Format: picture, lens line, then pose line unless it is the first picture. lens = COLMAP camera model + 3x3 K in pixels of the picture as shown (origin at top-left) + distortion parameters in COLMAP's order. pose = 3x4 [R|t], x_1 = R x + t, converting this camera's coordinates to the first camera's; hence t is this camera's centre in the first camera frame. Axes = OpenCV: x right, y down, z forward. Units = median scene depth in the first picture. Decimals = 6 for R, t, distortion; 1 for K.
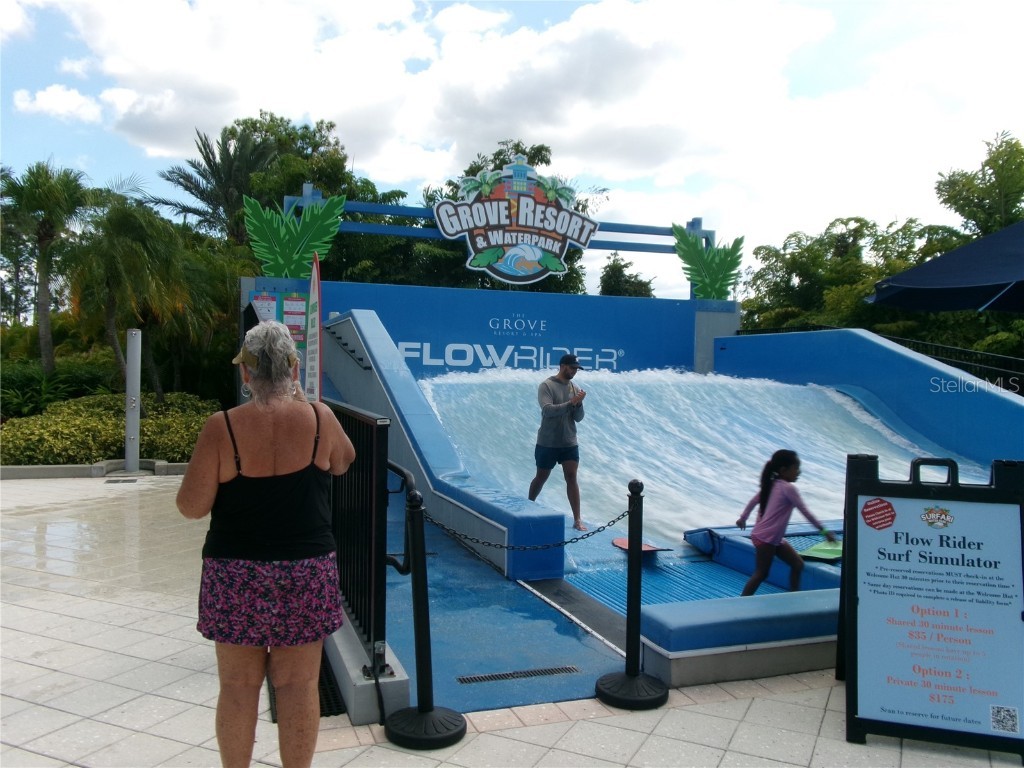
lens RADIAL K [[887.7, 0, 513.0], [0, 887.7, 352.4], [0, 0, 1]] dist [-0.014938, 0.012424]
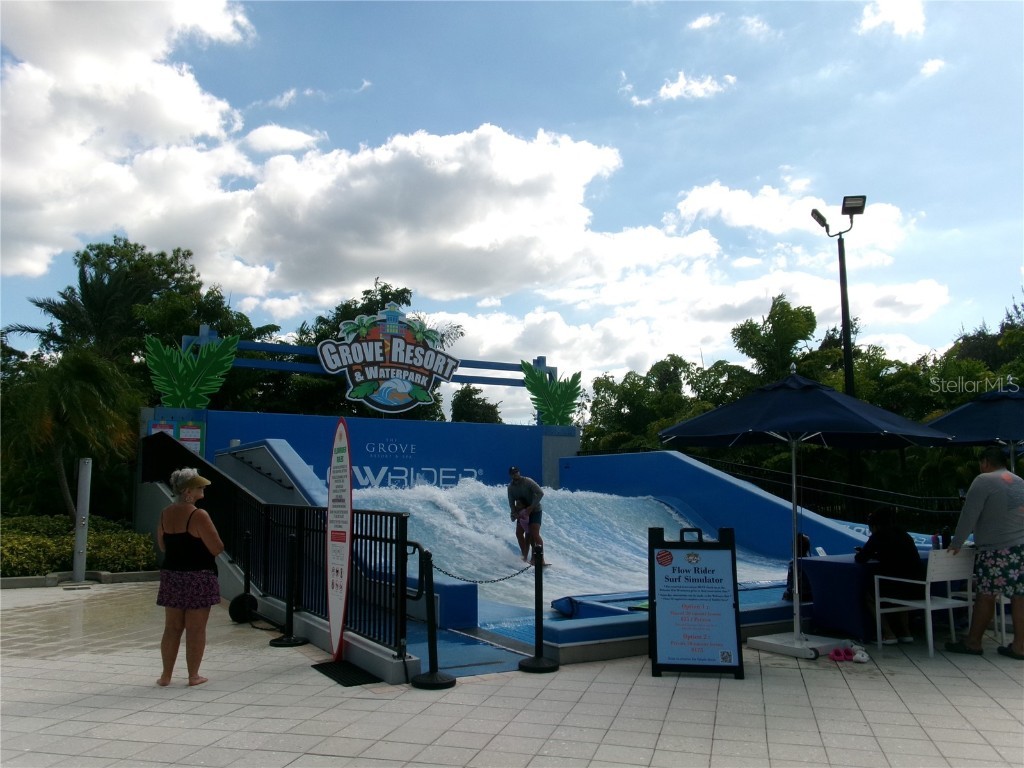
lens RADIAL K [[895.0, 0, 471.8], [0, 895.0, 348.7], [0, 0, 1]] dist [0.014369, 0.007338]
pose [[0.990667, 0.006506, 0.136148, -0.049169], [0.011911, 0.990907, -0.134021, -0.002513], [-0.135782, 0.134392, 0.981581, -0.166123]]
